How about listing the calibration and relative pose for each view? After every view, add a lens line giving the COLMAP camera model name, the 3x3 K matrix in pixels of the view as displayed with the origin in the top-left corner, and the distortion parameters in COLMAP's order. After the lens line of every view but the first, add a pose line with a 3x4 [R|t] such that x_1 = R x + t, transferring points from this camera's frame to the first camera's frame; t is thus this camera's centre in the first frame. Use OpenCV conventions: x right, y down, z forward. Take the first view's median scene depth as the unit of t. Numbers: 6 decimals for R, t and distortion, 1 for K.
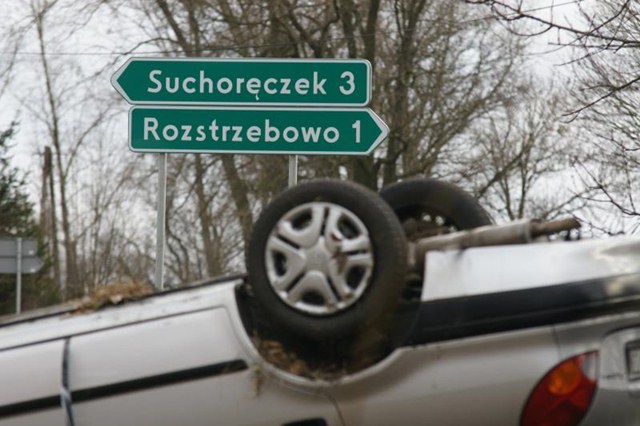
lens RADIAL K [[4314.3, 0, 320.0], [0, 4314.3, 213.0], [0, 0, 1]] dist [1.283824, 21.256355]
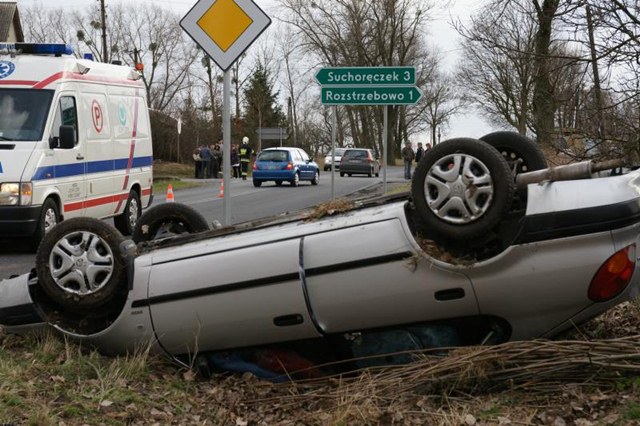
lens RADIAL K [[1335.6, 0, 320.0], [0, 1335.6, 213.0], [0, 0, 1]] dist [0.196944, -0.021249]
pose [[0.999083, -0.011590, -0.041209, -0.030776], [0.014523, 0.997327, 0.071607, -0.016472], [0.040269, -0.072140, 0.996581, 0.501555]]
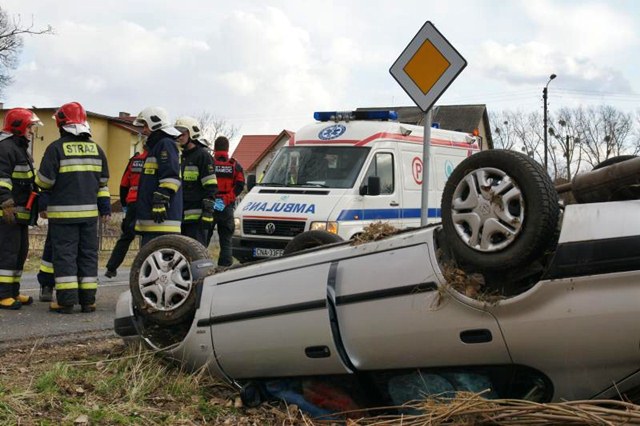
lens RADIAL K [[981.7, 0, 320.0], [0, 981.7, 213.0], [0, 0, 1]] dist [0.103703, -0.001430]
pose [[0.896347, 0.009047, -0.443260, 0.087726], [-0.001691, 0.999854, 0.016989, 0.006482], [0.443349, -0.014478, 0.896232, 0.700392]]
